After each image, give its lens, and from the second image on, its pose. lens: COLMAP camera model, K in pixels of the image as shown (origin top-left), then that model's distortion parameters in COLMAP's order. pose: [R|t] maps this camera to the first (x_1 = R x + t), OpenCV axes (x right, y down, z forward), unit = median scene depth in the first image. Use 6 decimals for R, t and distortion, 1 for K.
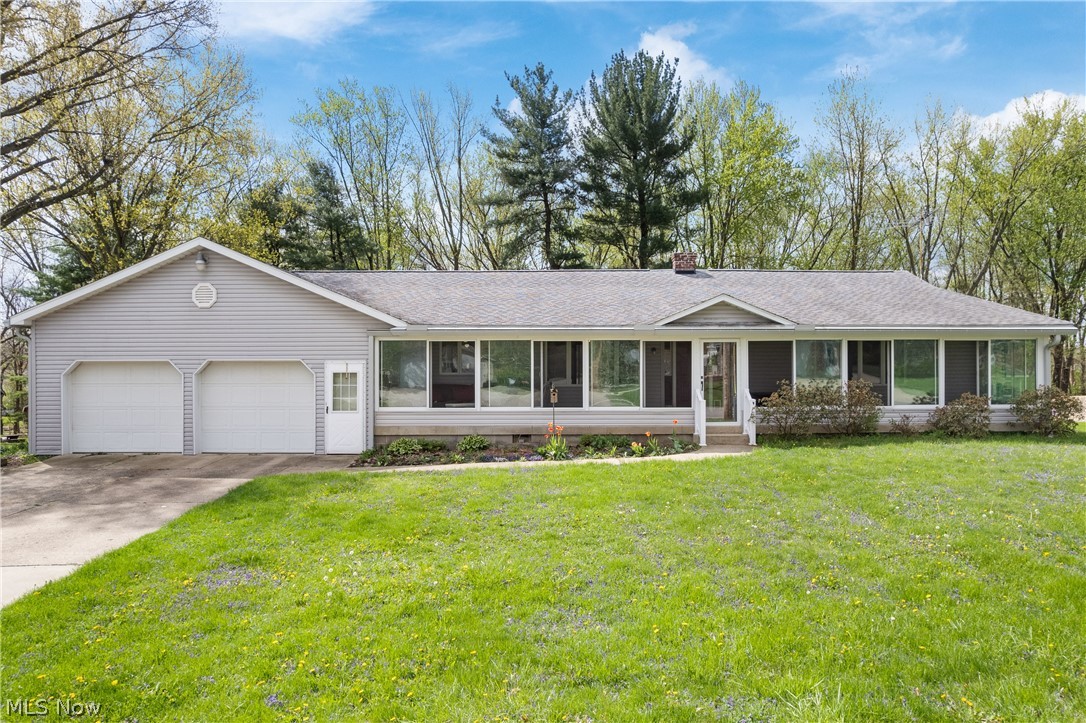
lens RADIAL K [[684.2, 0, 543.0], [0, 684.2, 361.5], [0, 0, 1]] dist [0.001157, 0.000030]
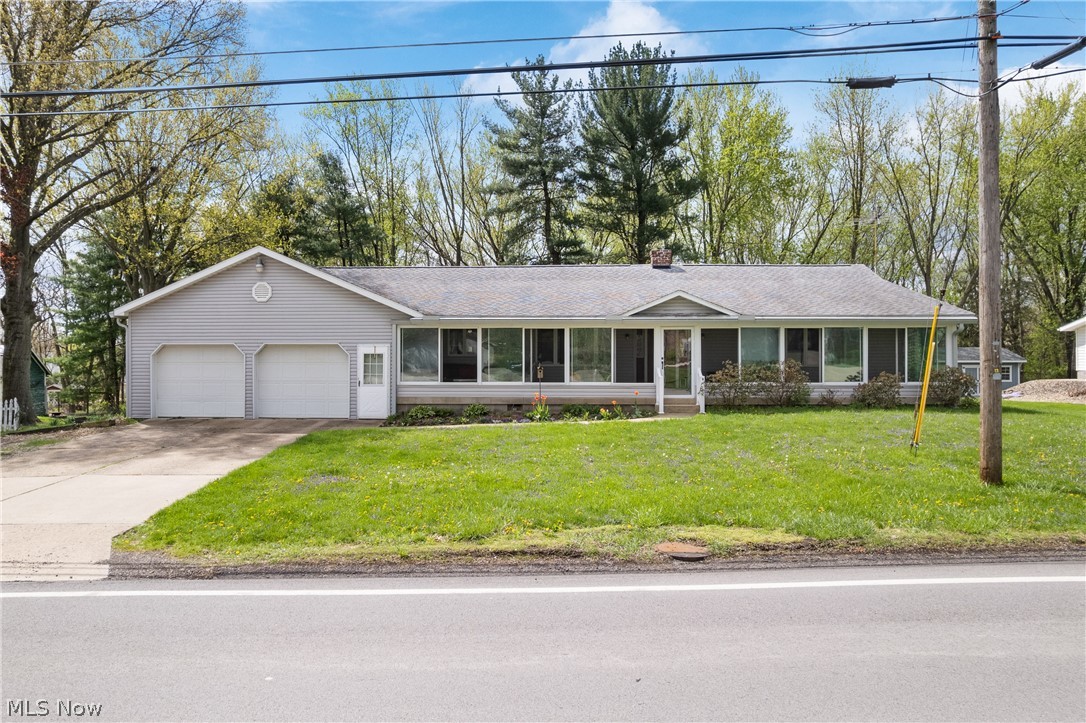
lens RADIAL K [[699.6, 0, 513.6], [0, 699.6, 358.0], [0, 0, 1]] dist [0.022661, 0.000398]
pose [[0.998922, 0.002520, -0.046343, 0.019276], [-0.001742, 0.999857, 0.016827, 0.001601], [0.046379, -0.016728, 0.998784, -0.200696]]
